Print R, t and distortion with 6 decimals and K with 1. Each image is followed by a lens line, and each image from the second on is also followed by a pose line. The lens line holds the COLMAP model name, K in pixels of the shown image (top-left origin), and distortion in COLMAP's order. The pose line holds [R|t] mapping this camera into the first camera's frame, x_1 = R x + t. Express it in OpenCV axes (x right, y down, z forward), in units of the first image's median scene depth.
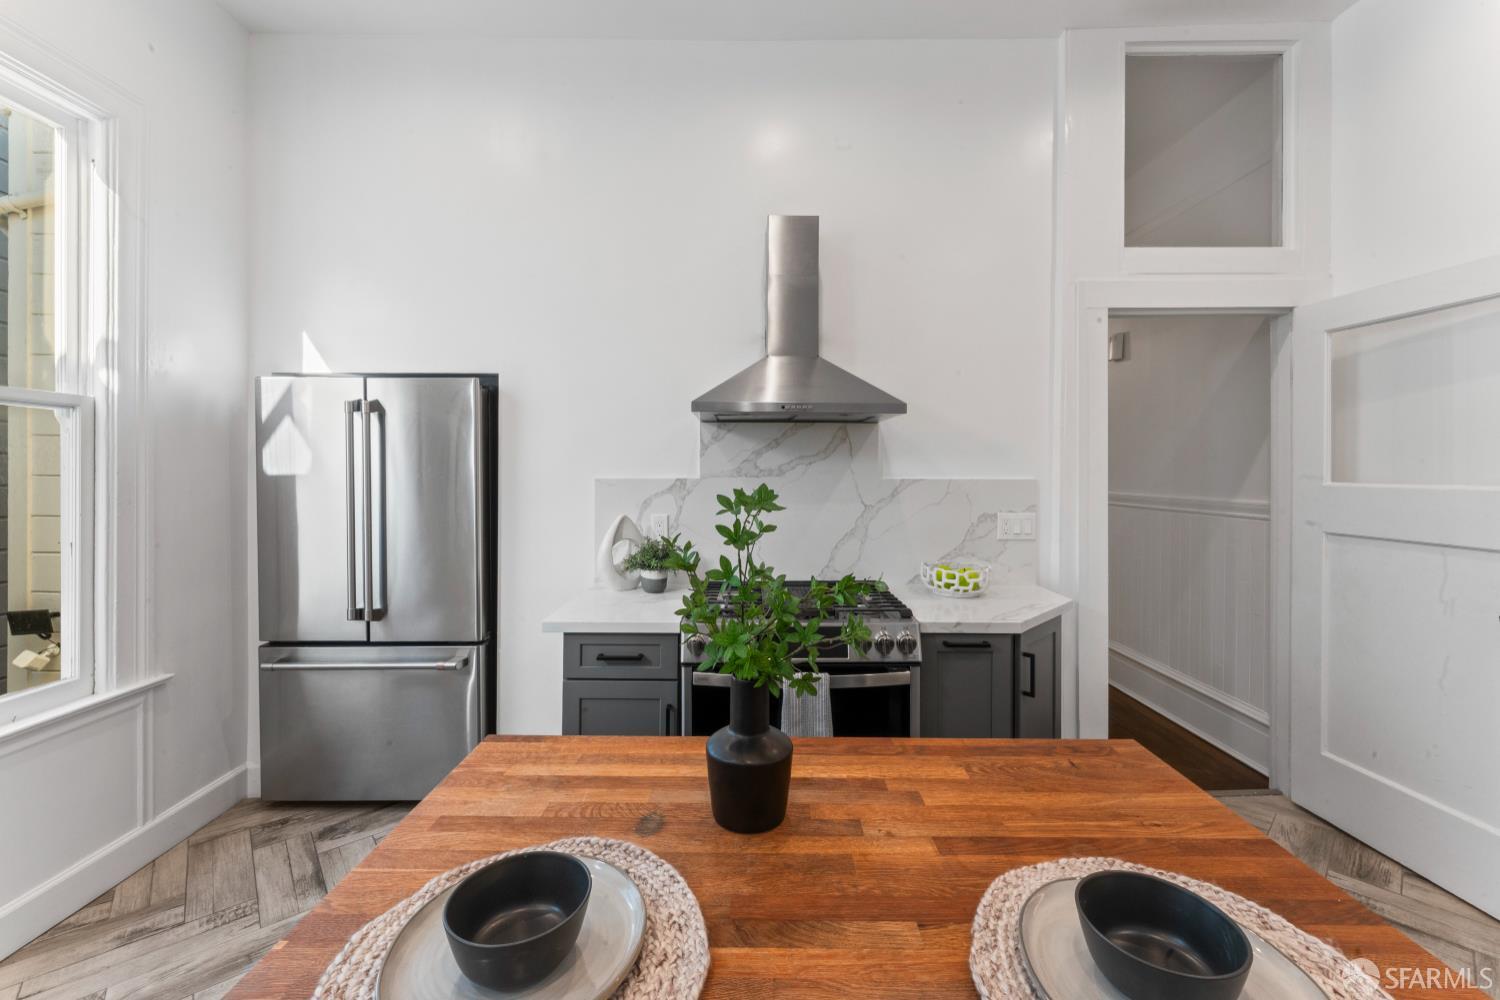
lens RADIAL K [[605.9, 0, 749.0], [0, 605.9, 471.8], [0, 0, 1]] dist [-0.001209, -0.000283]
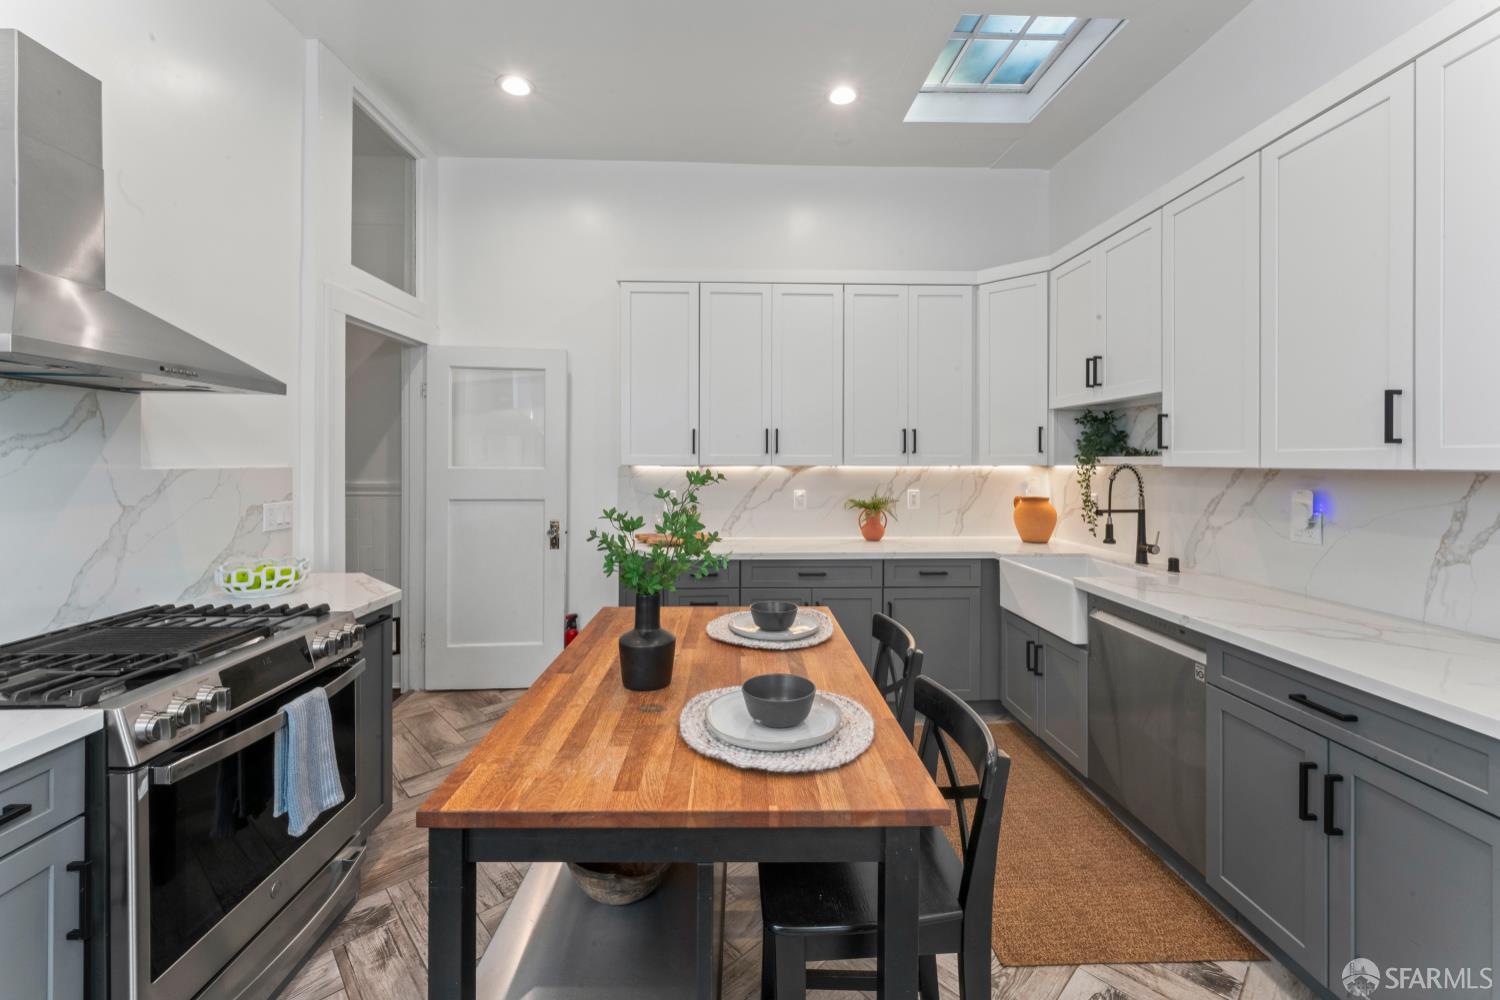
lens RADIAL K [[605.9, 0, 749.0], [0, 605.9, 471.8], [0, 0, 1]] dist [-0.001209, -0.000283]
pose [[-0.027468, -0.020923, 0.999404, -0.549501], [-0.000995, 0.999781, 0.020903, -0.001677], [-0.999622, -0.000421, -0.027483, 0.281642]]
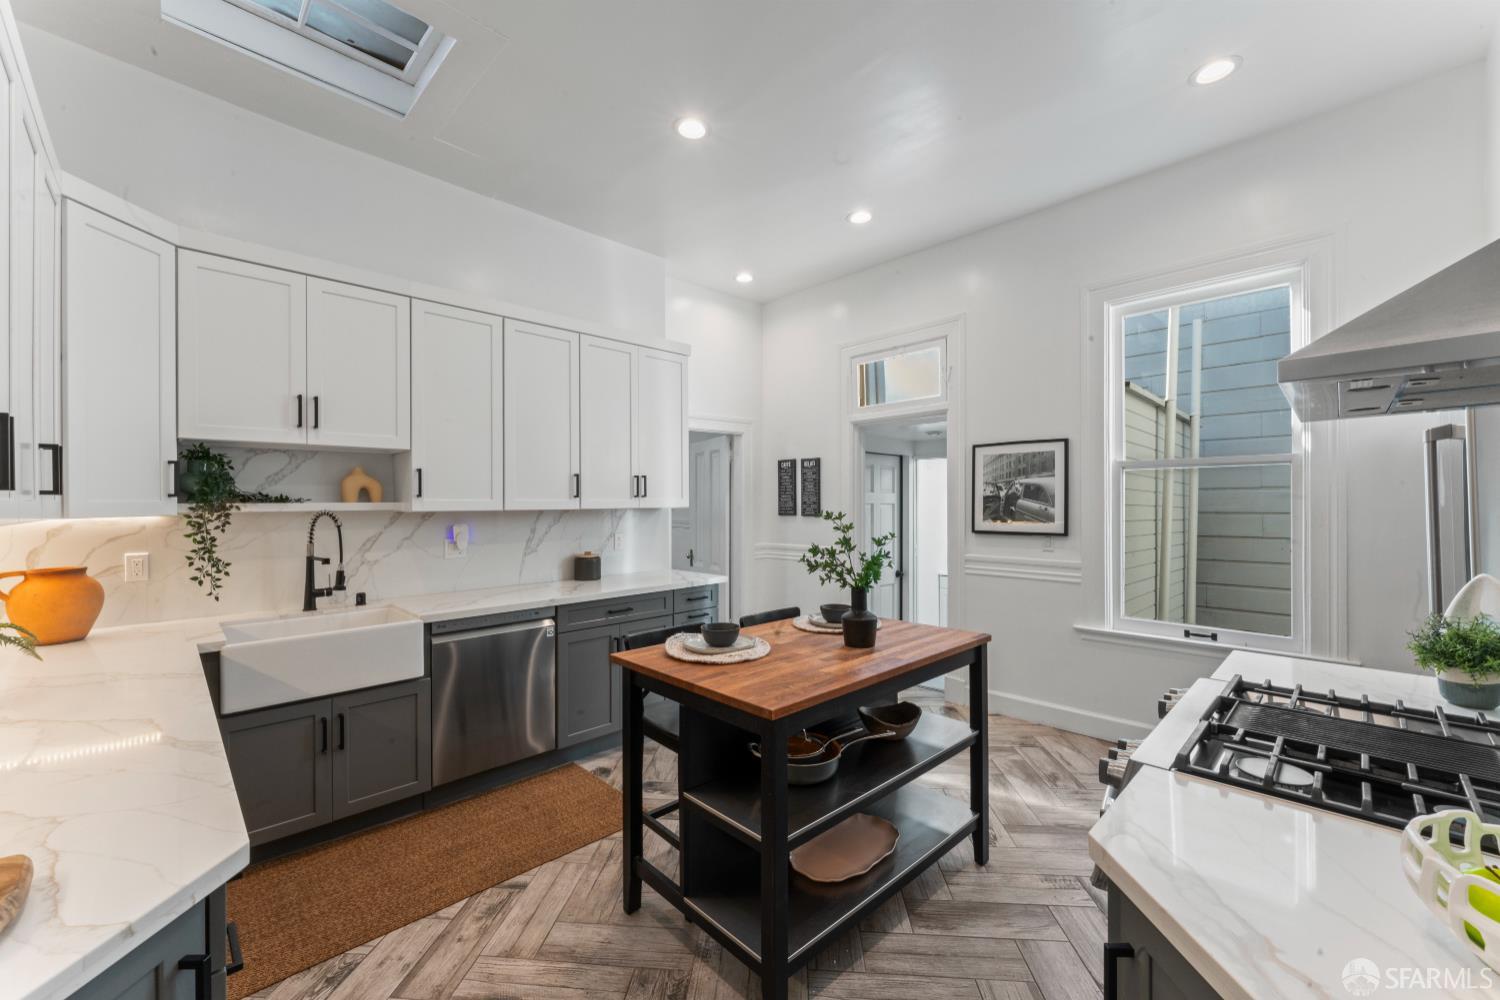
lens RADIAL K [[592.2, 0, 753.8], [0, 592.2, 504.4], [0, 0, 1]] dist [-0.000651, -0.000302]
pose [[-0.709222, 0.002783, -0.704980, 0.726827], [0.001494, 0.999996, 0.002445, -0.006163], [0.704984, 0.000681, -0.709223, 0.871963]]
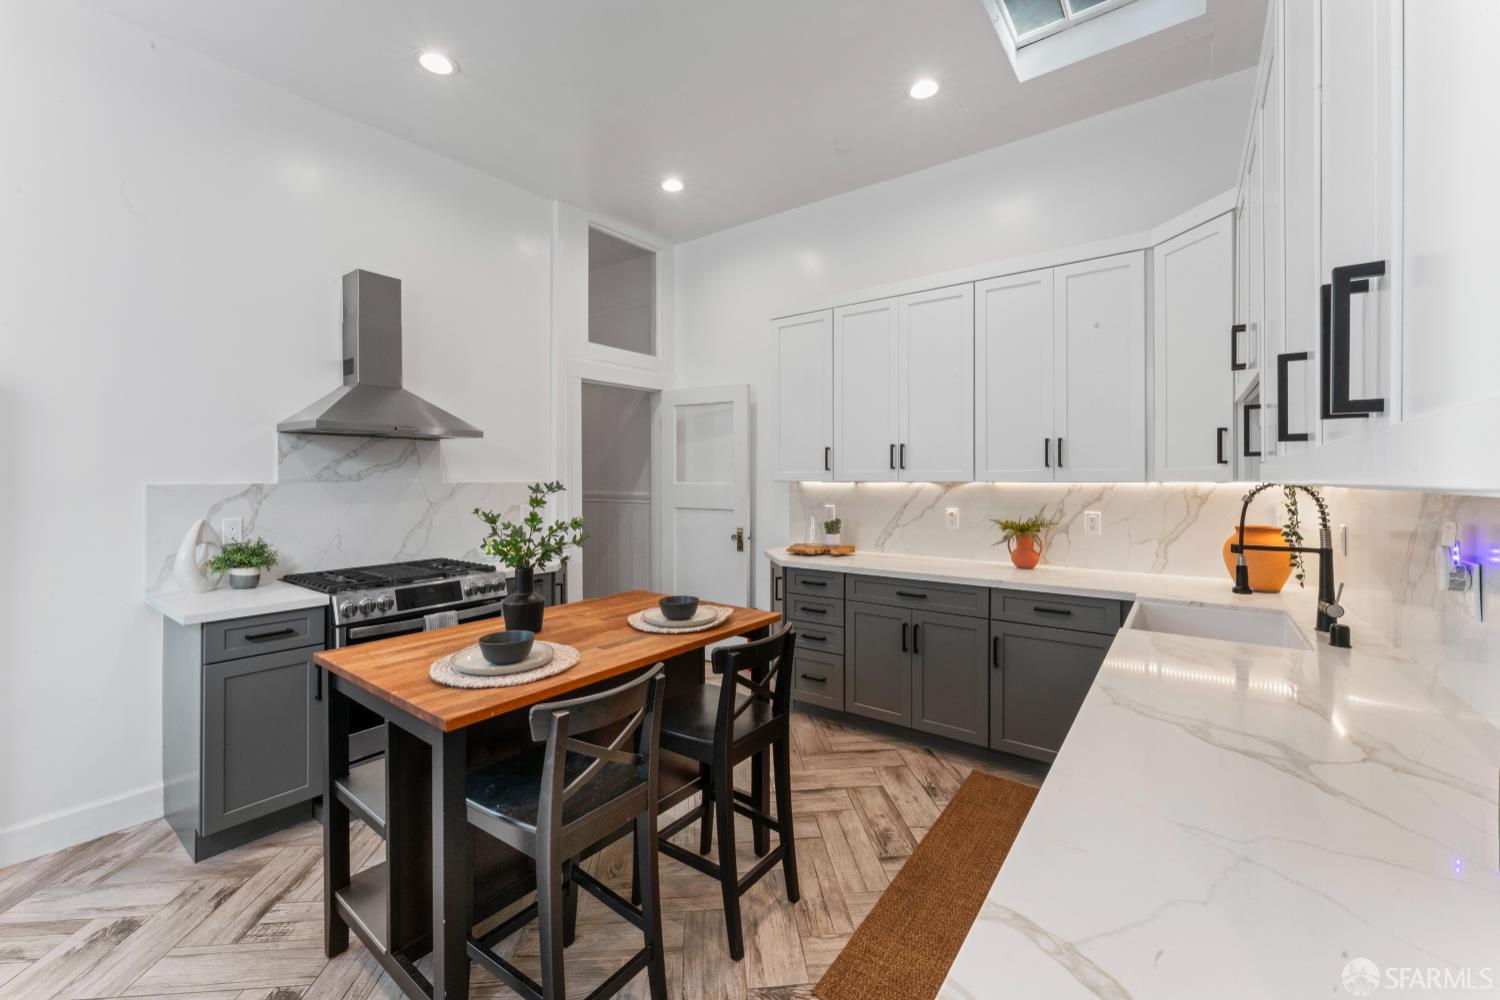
lens RADIAL K [[599.2, 0, 749.7], [0, 599.2, 490.8], [0, 0, 1]] dist [-0.002104, -0.000366]
pose [[0.594982, -0.019532, 0.803502, -0.447518], [0.003104, 0.999753, 0.022004, 0.002730], [-0.803733, -0.010598, 0.594895, -0.340377]]
